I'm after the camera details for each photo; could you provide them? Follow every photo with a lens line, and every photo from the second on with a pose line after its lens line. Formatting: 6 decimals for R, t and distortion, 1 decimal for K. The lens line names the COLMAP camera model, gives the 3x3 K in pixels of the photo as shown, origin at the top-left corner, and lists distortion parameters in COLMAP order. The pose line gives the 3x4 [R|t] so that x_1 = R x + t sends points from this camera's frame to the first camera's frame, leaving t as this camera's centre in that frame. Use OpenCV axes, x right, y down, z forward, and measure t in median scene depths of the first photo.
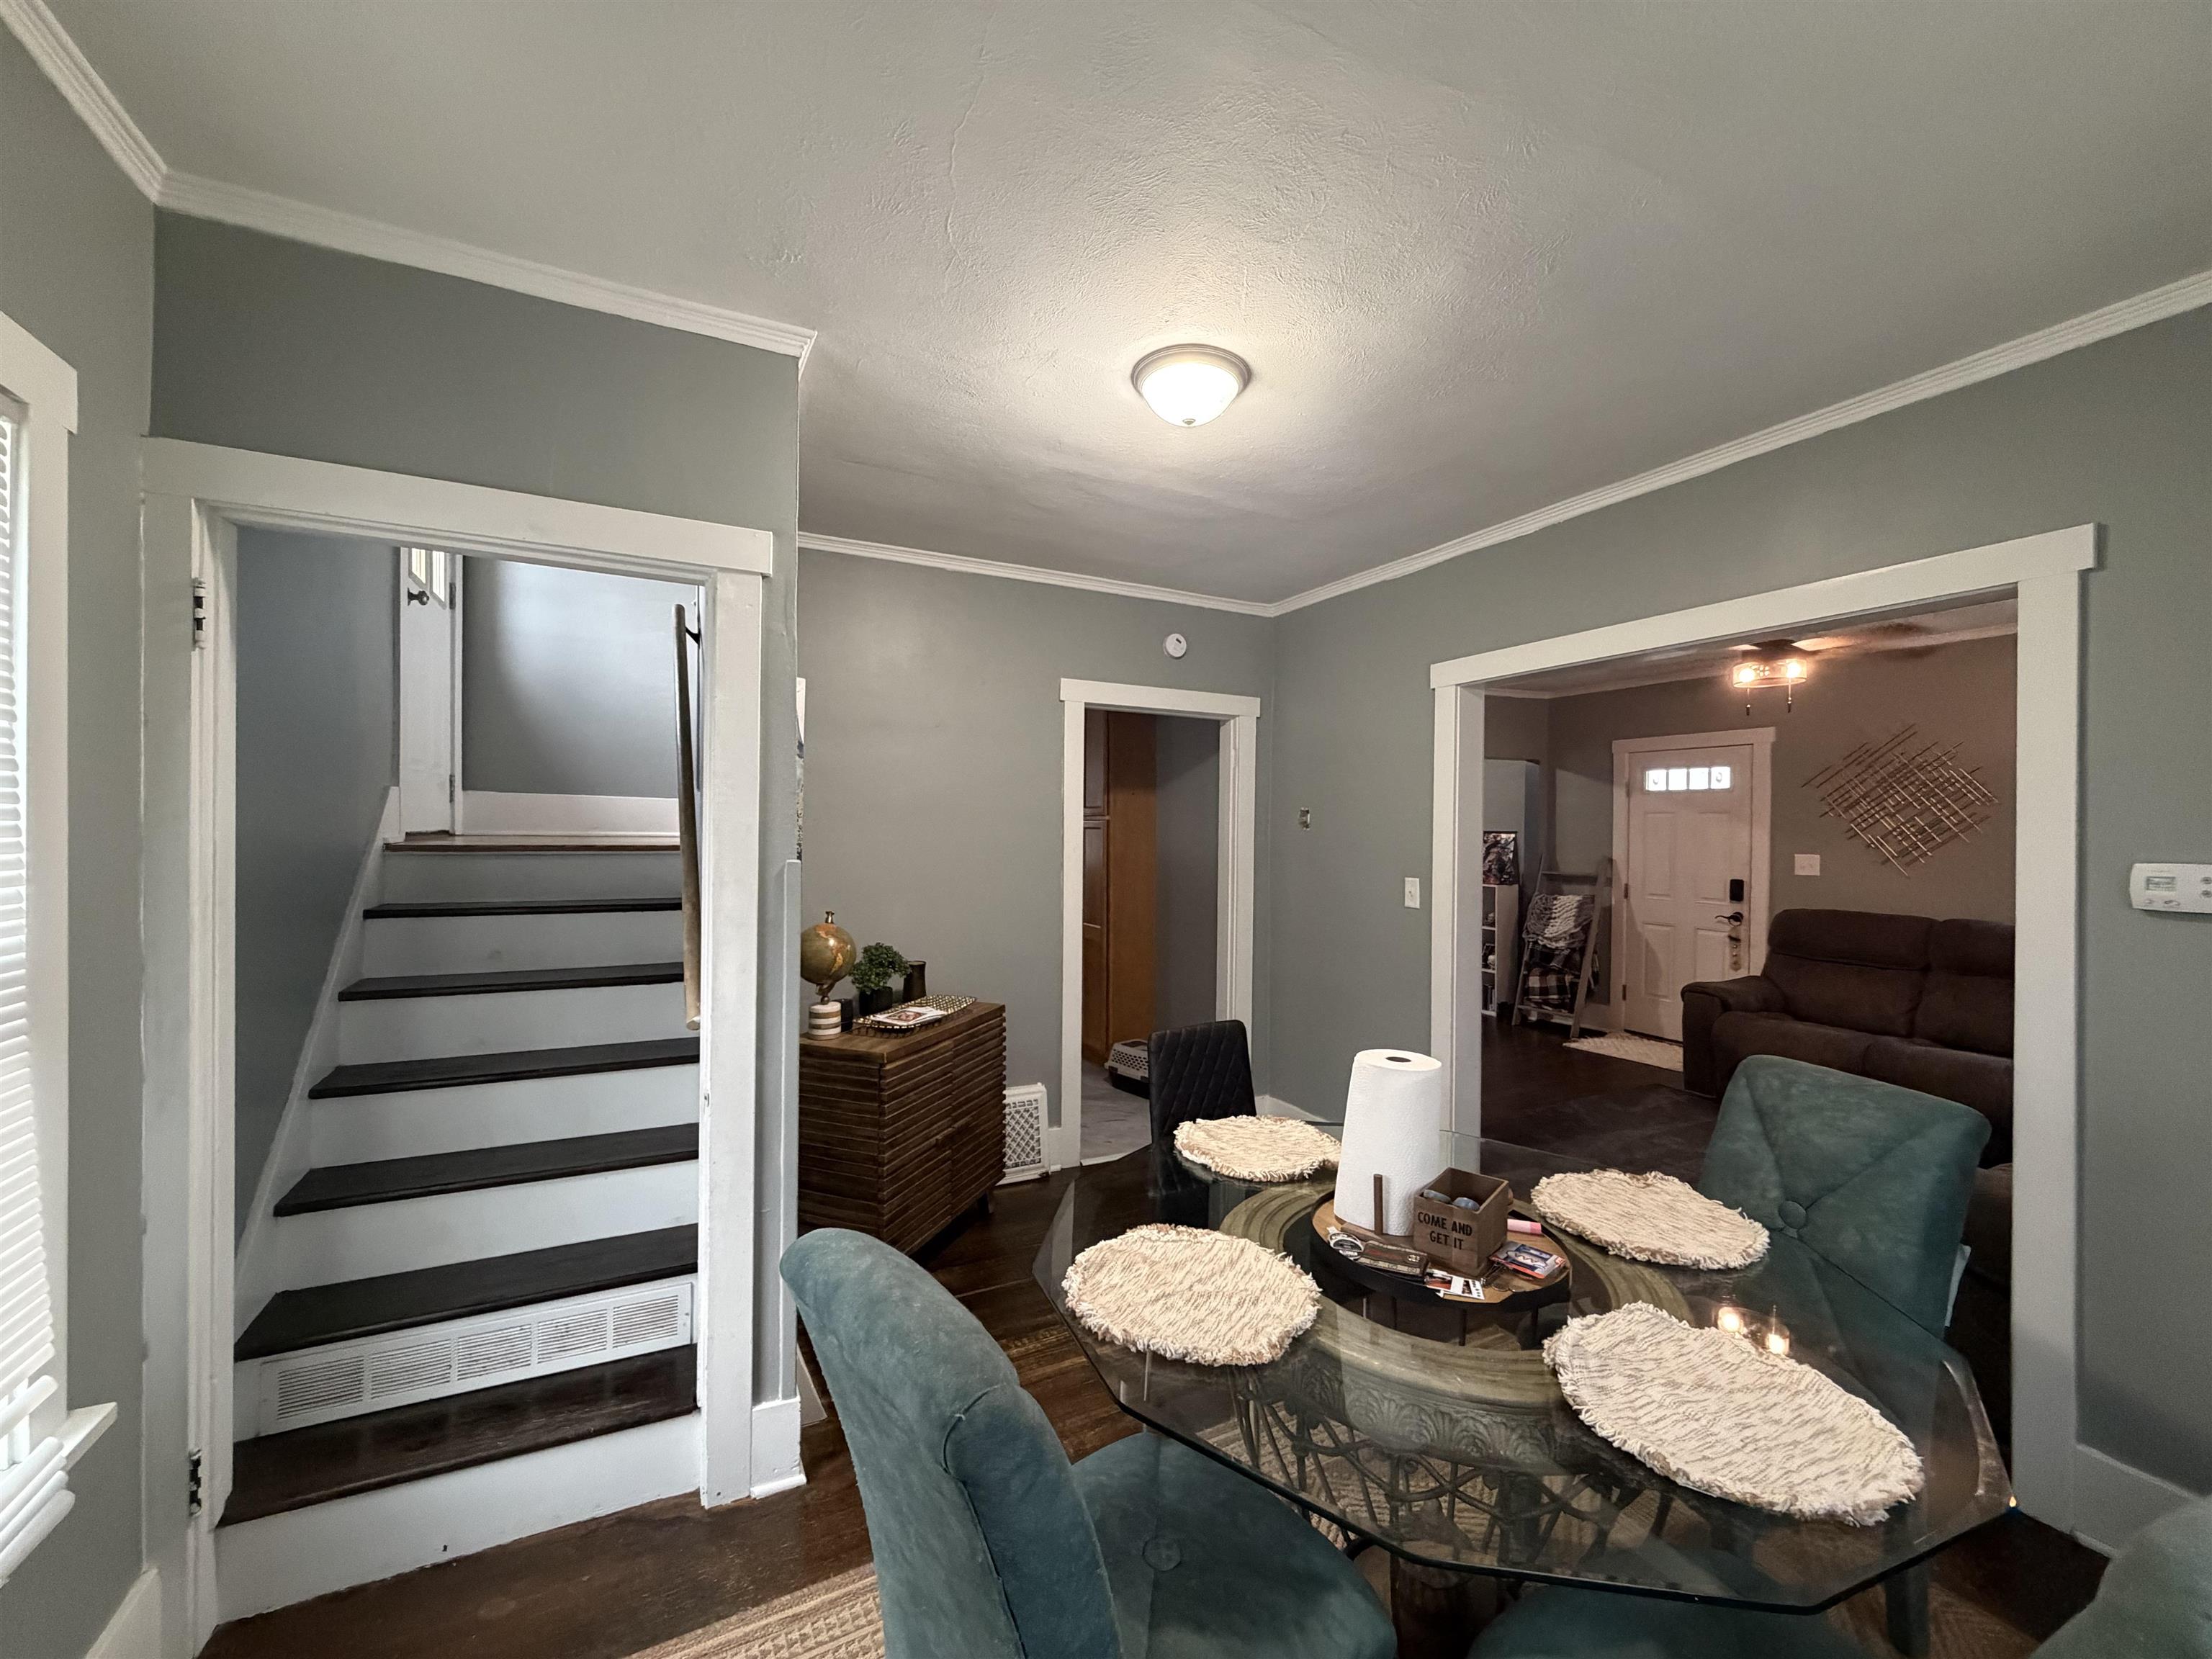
lens RADIAL K [[879.7, 0, 1094.3], [0, 879.7, 830.5], [0, 0, 1]] dist [0.001145, 0.000134]
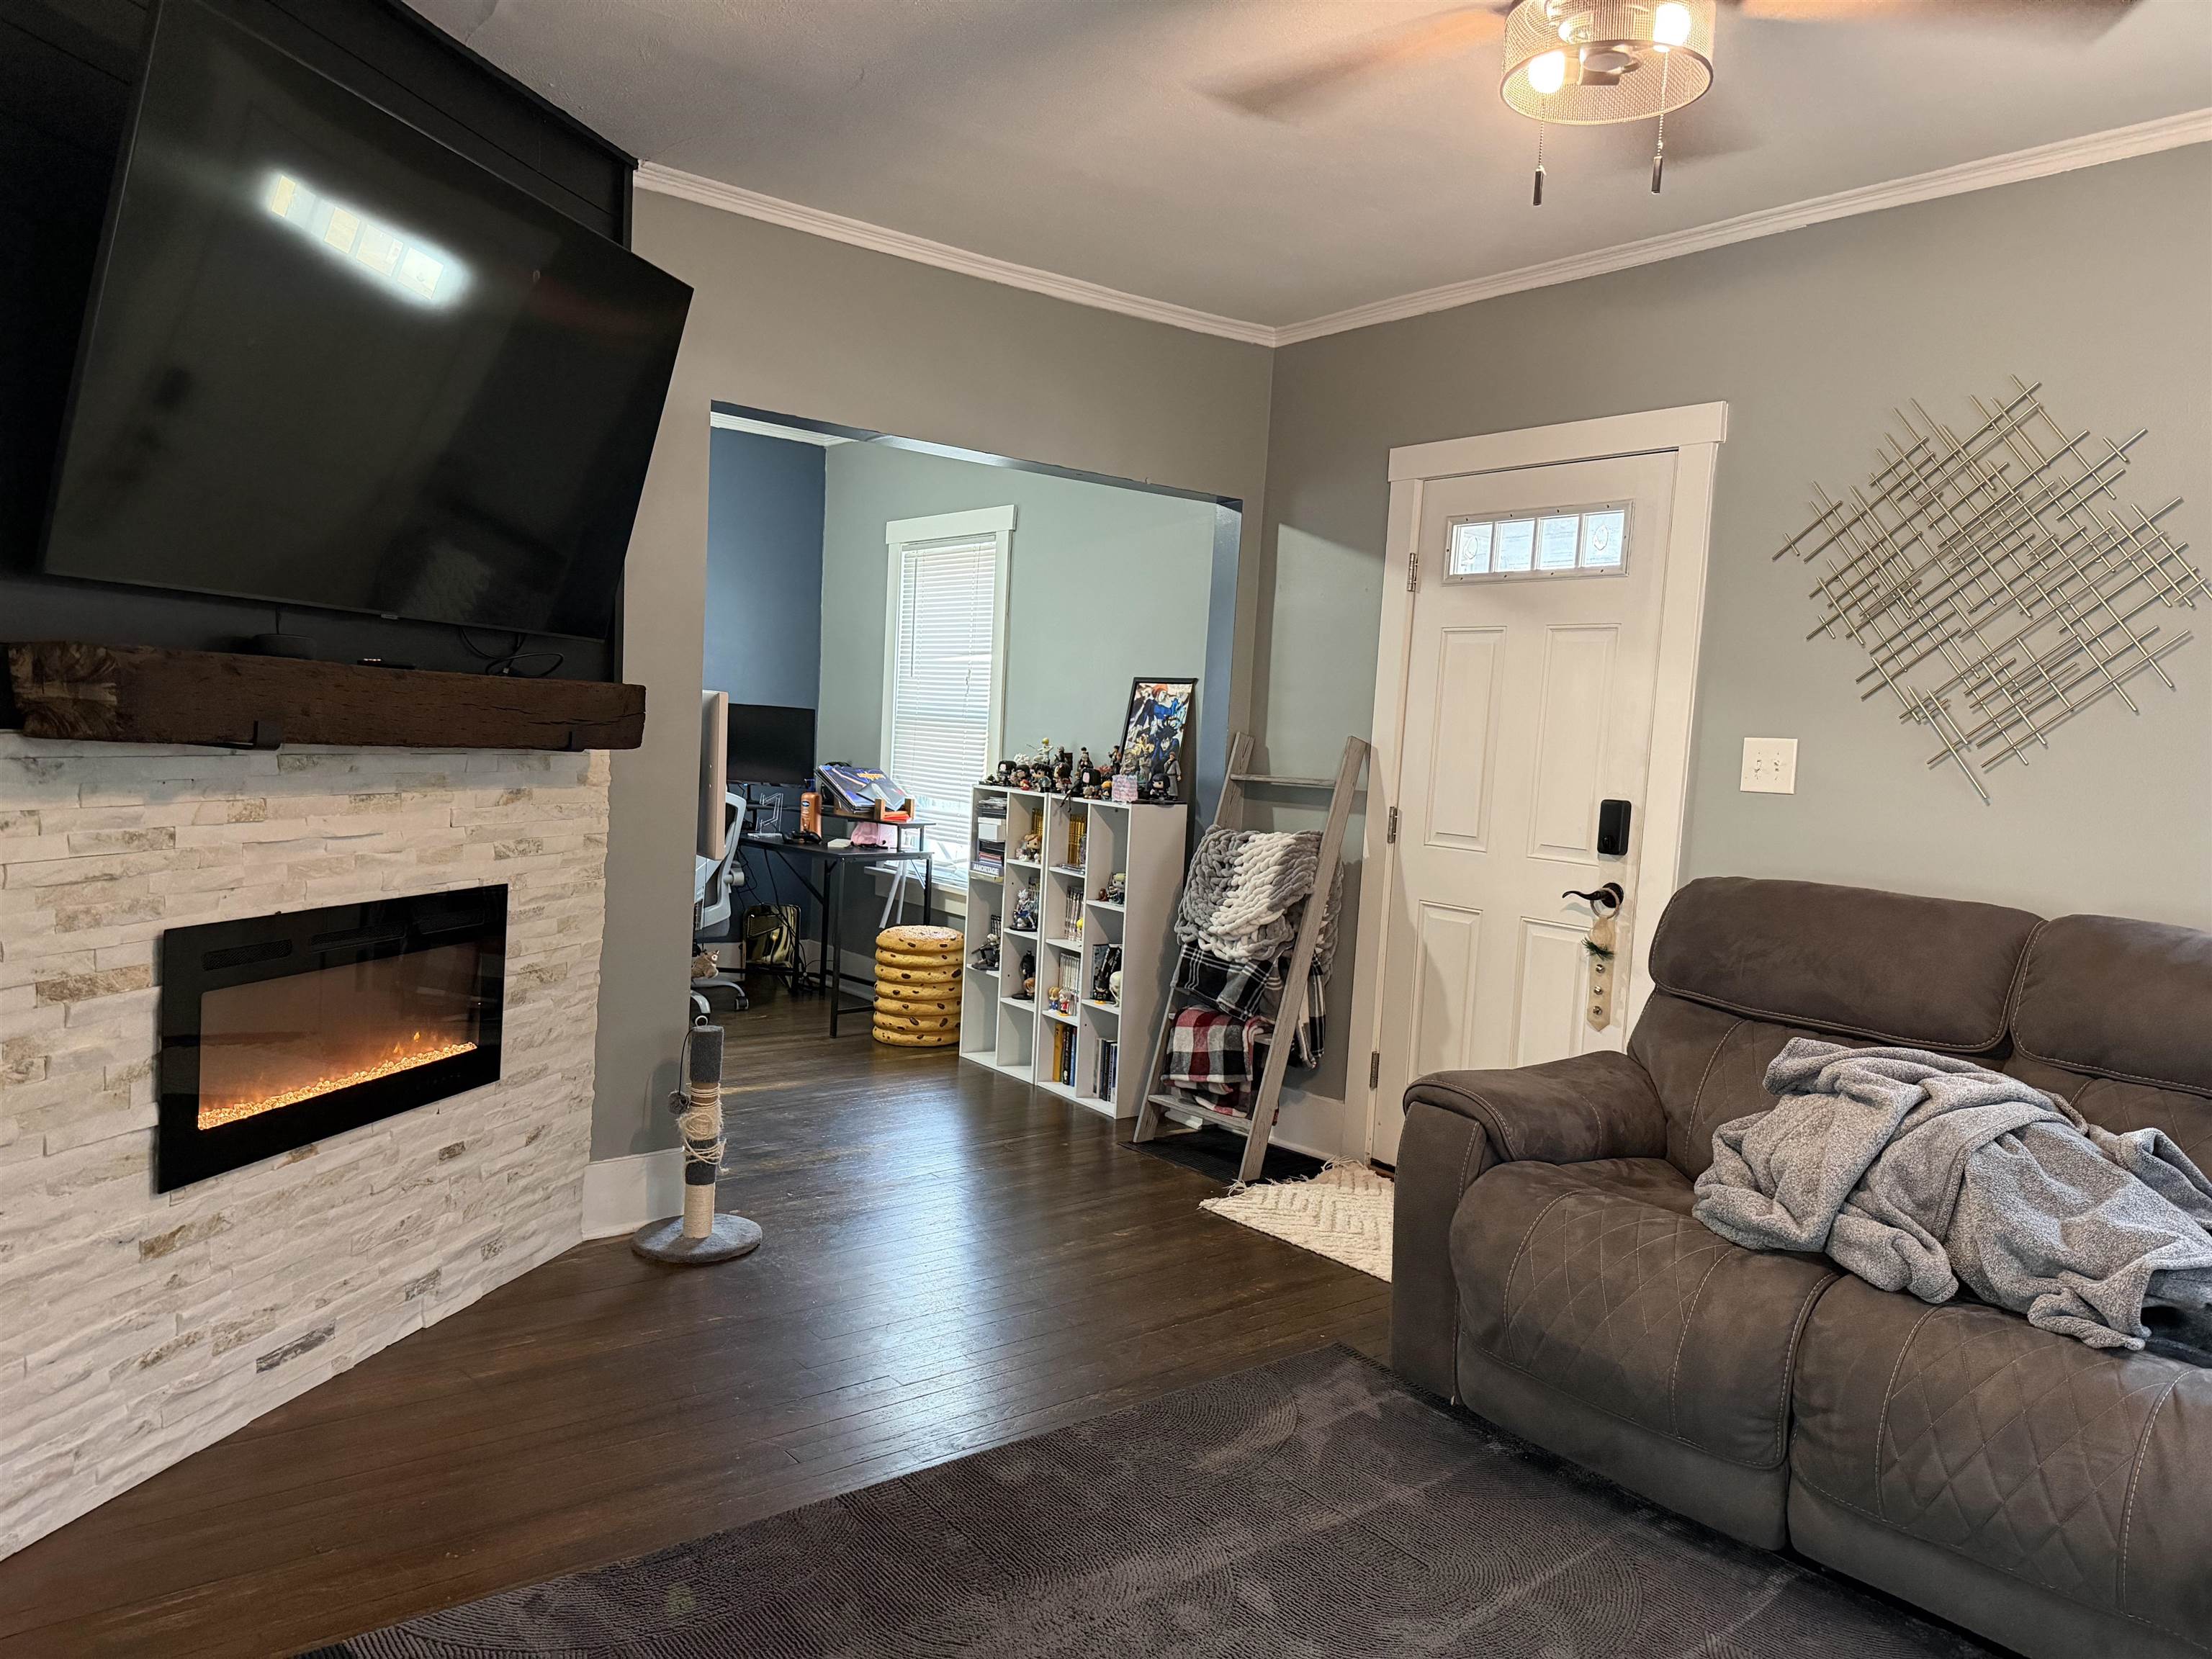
lens RADIAL K [[1529.1, 0, 1092.0], [0, 1529.1, 841.4], [0, 0, 1]] dist [0.090337, -0.121163]
pose [[0.977397, 0.032668, 0.208875, 0.316726], [-0.048615, 0.996243, 0.071671, 0.031842], [-0.205749, -0.080205, 0.975313, 0.330929]]
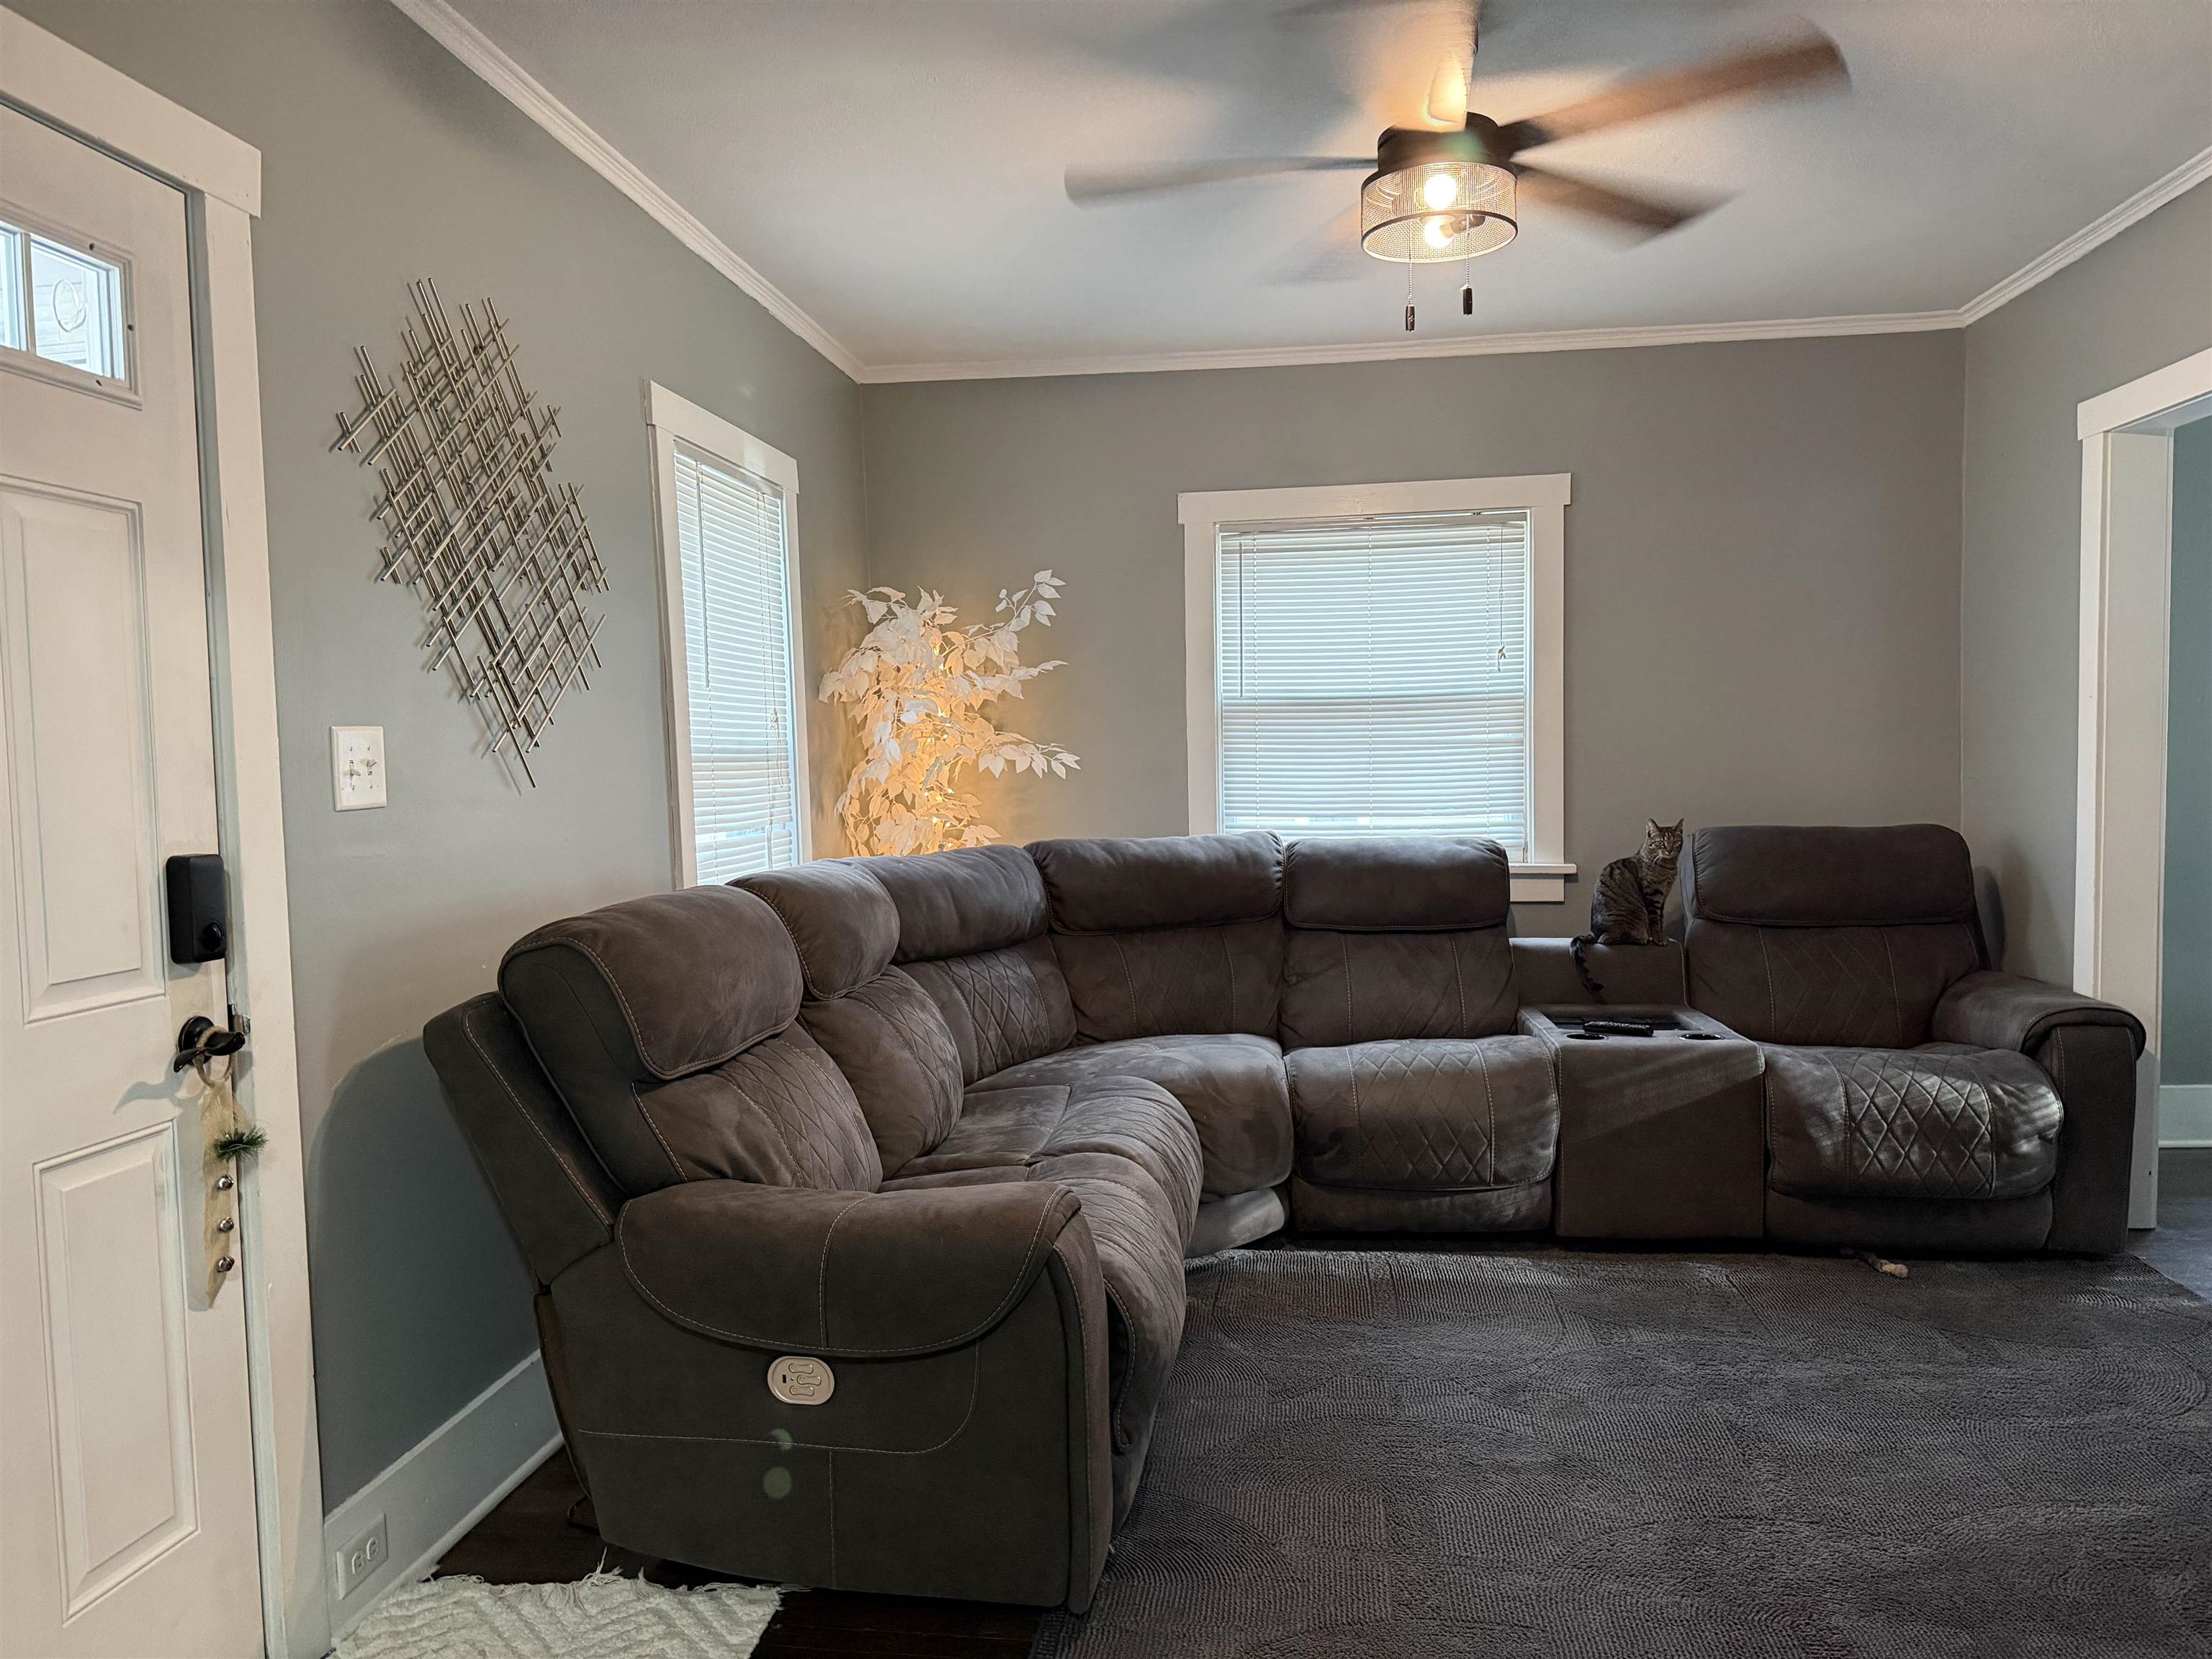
lens RADIAL K [[1529.1, 0, 1092.0], [0, 1529.1, 841.4], [0, 0, 1]] dist [0.090337, -0.121163]
pose [[-0.825894, -0.023758, 0.563325, 0.318007], [0.018413, 0.997442, 0.069062, 0.027877], [-0.563525, 0.067410, -0.823344, 1.044968]]
